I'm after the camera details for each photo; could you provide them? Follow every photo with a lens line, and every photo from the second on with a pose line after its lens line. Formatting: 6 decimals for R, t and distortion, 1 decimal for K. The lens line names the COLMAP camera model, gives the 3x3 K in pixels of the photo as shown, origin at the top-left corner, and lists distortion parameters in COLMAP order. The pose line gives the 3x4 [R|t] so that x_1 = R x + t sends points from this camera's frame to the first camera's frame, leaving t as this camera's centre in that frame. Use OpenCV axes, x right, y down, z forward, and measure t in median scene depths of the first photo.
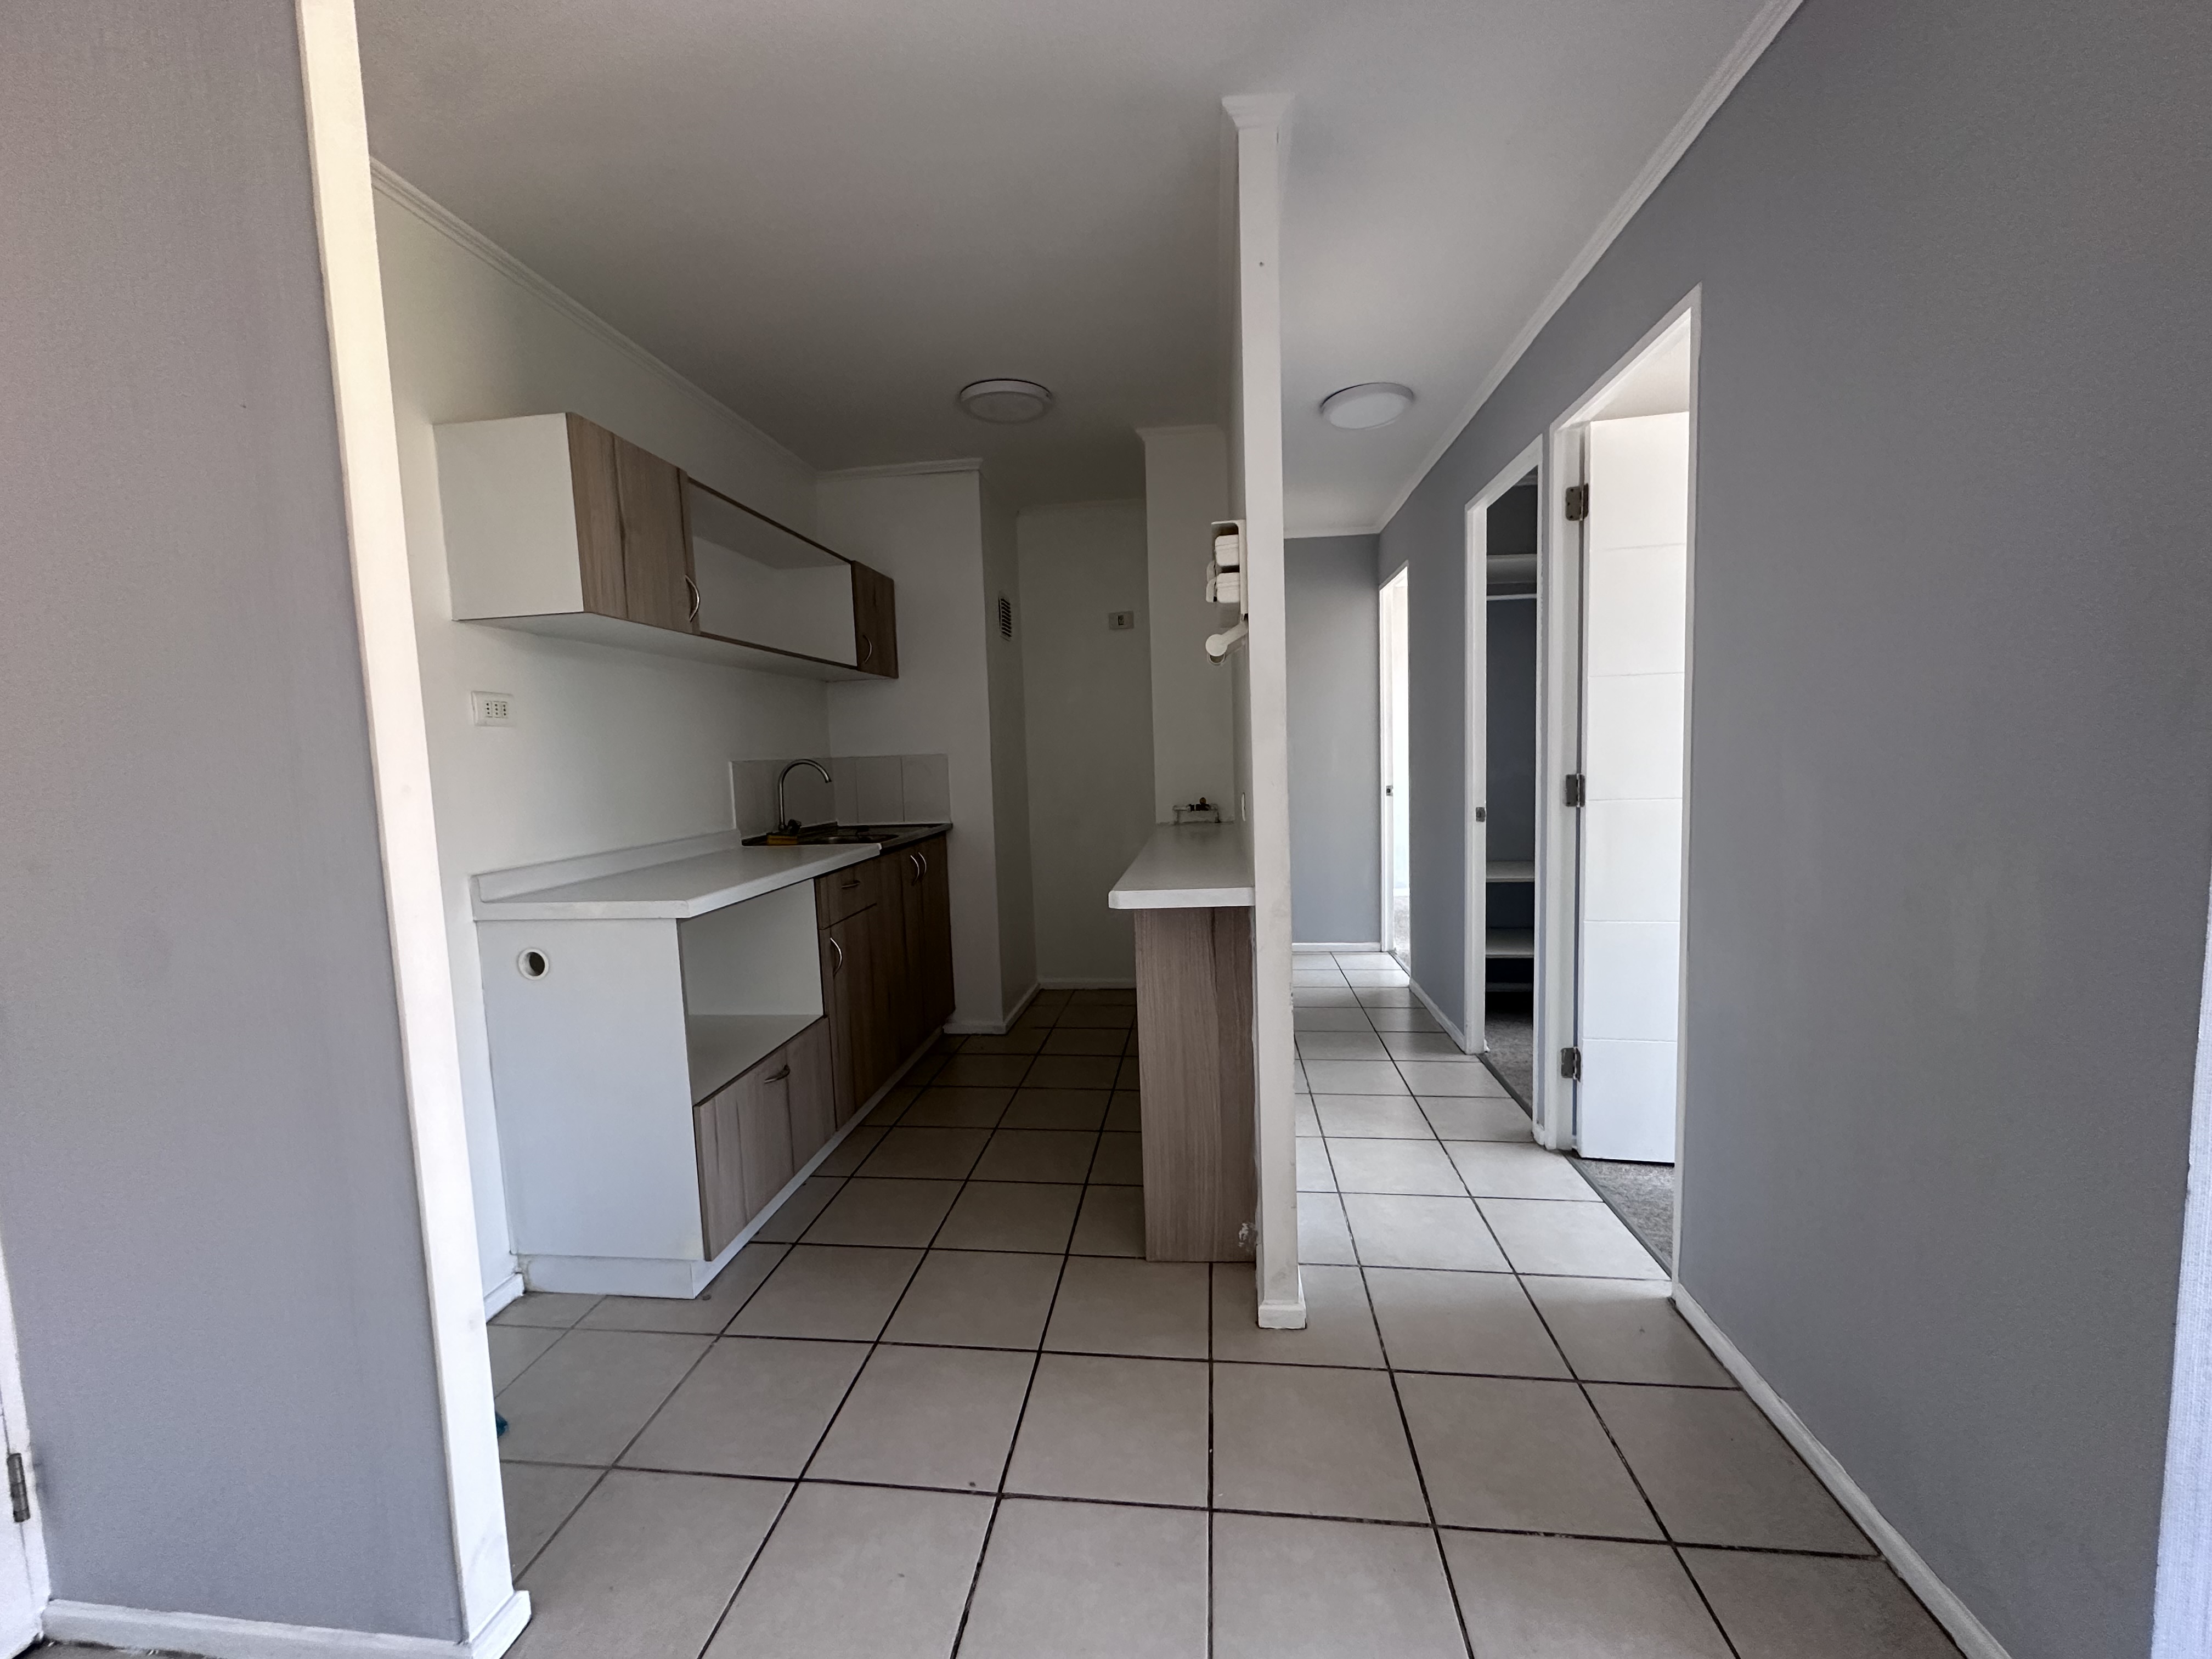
lens RADIAL K [[885.5, 0, 1106.0], [0, 885.5, 829.5], [0, 0, 1]] dist [-0.001478, -0.000070]
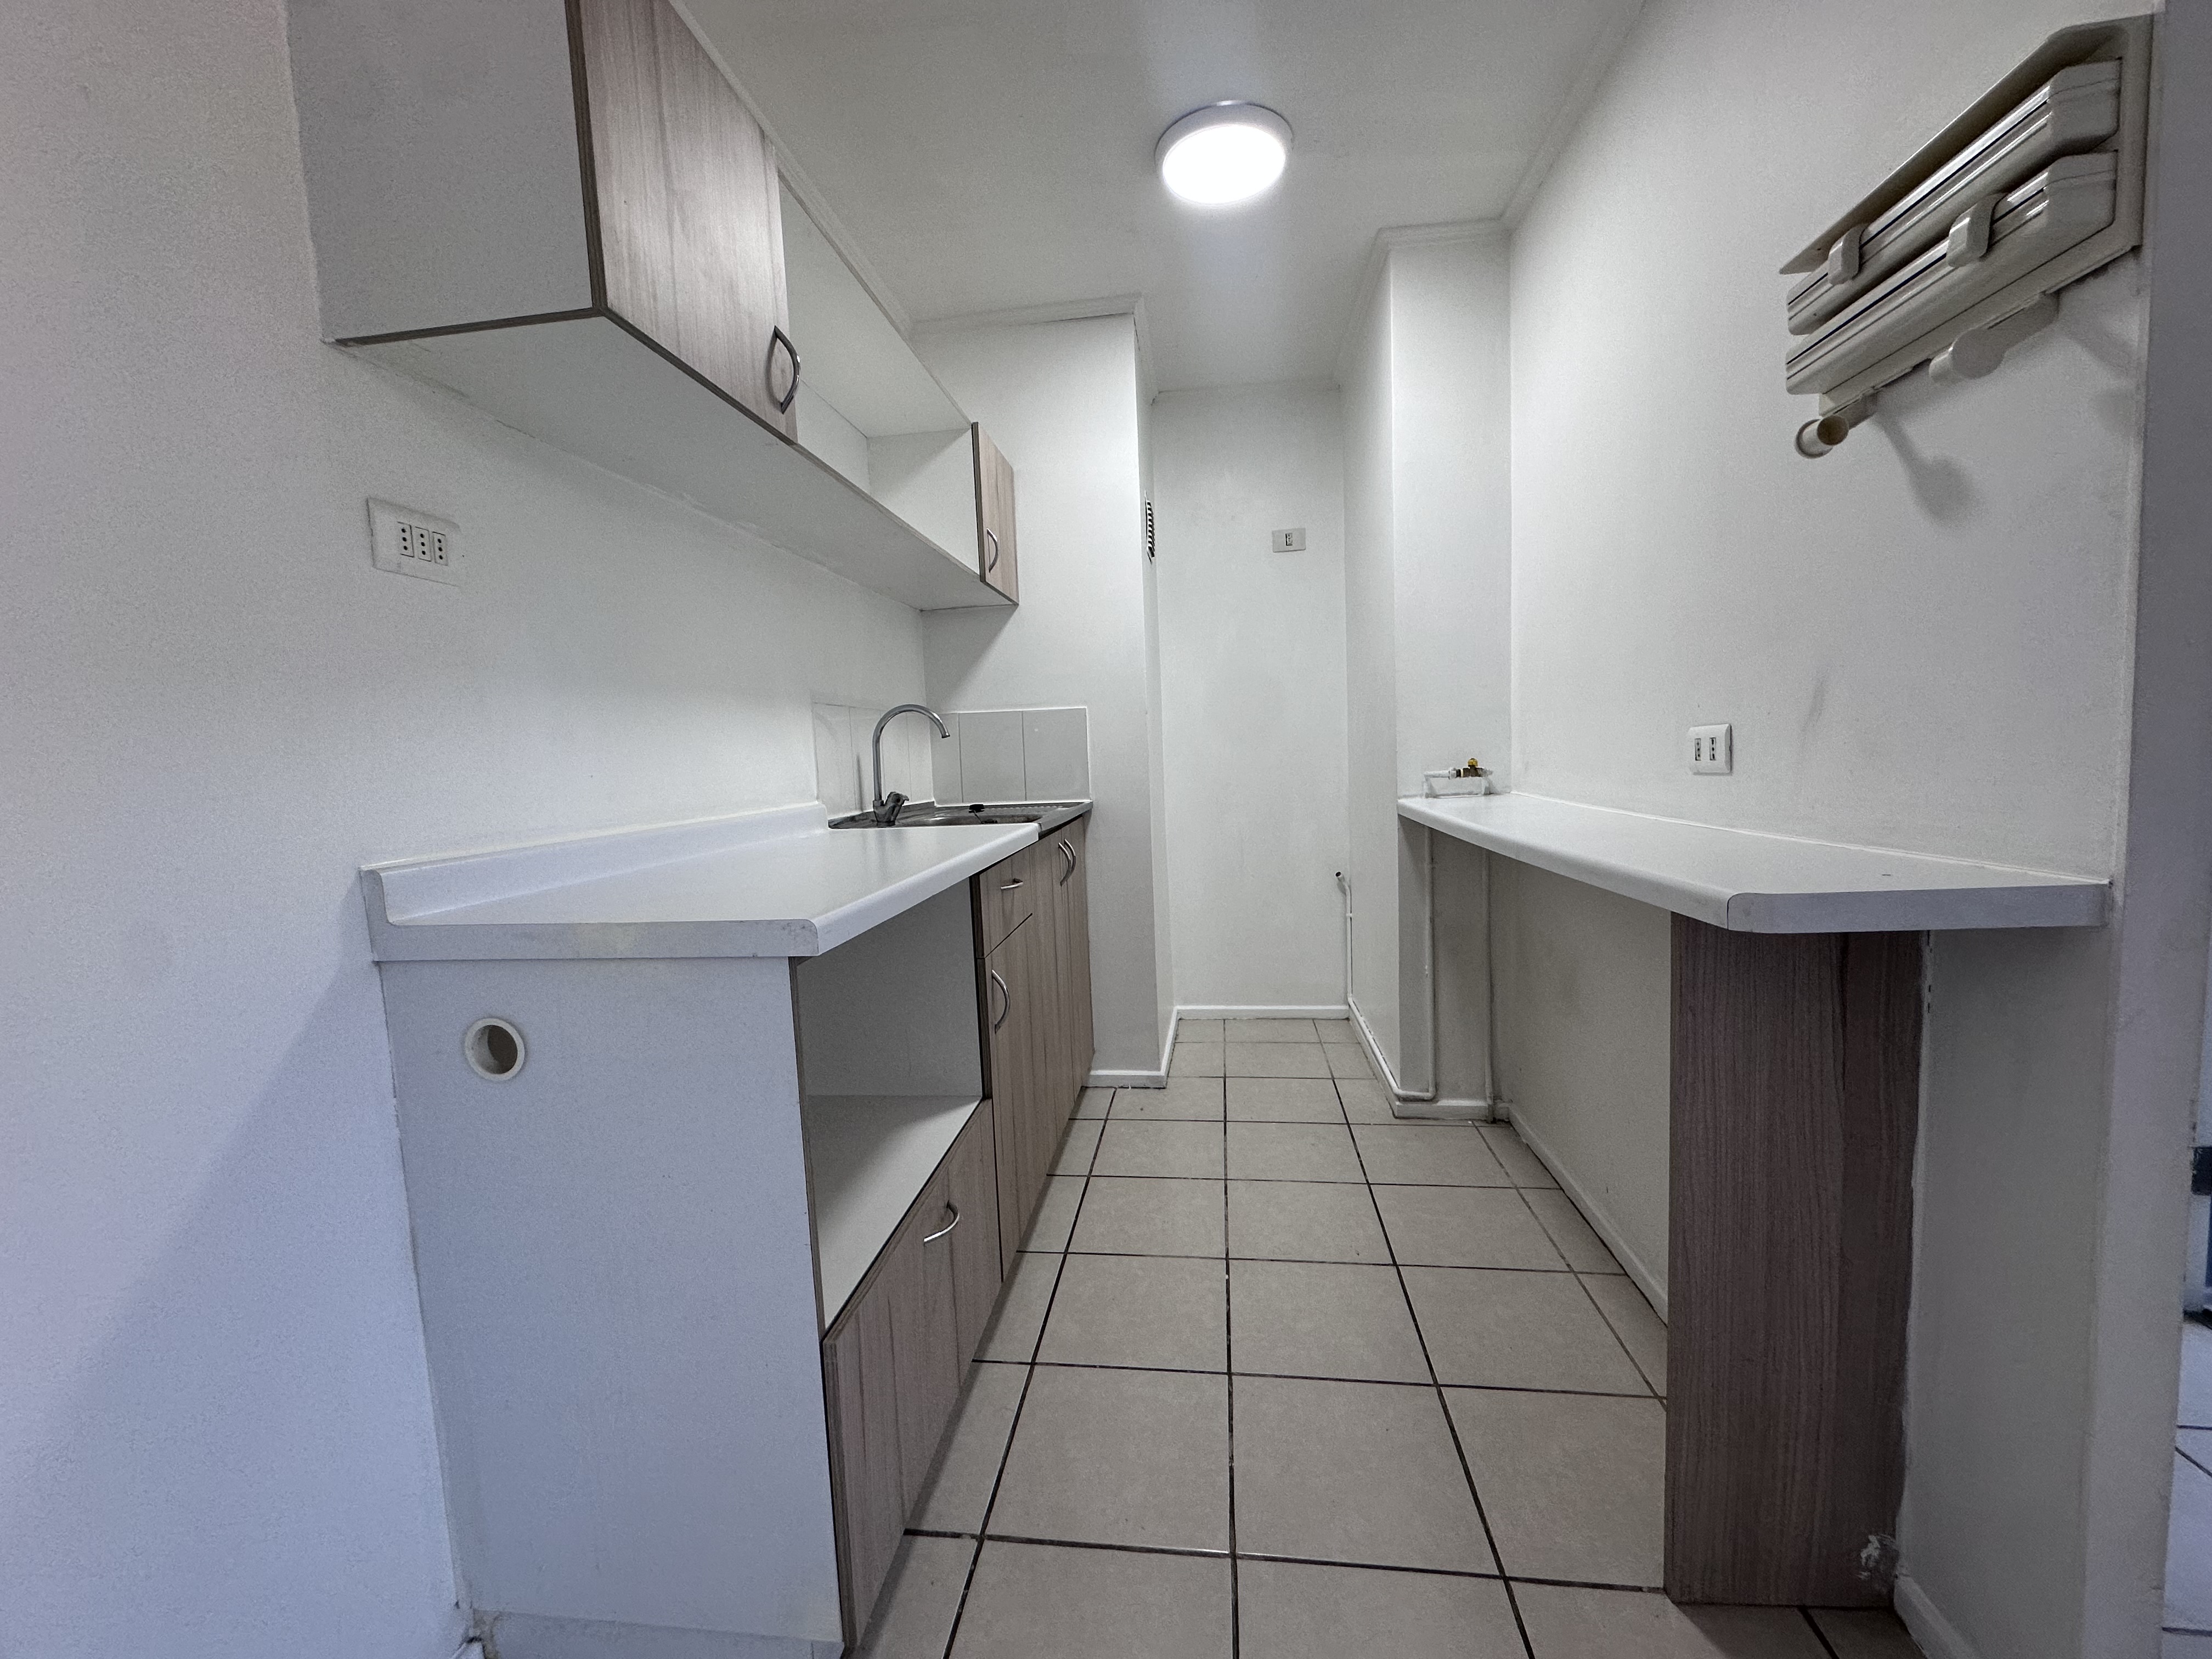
lens RADIAL K [[885.5, 0, 1106.0], [0, 885.5, 829.5], [0, 0, 1]] dist [-0.001478, -0.000070]
pose [[0.999915, -0.007201, -0.010825, -0.281366], [0.007182, 0.999973, -0.001795, 0.031259], [0.010838, 0.001717, 0.999940, 0.478940]]
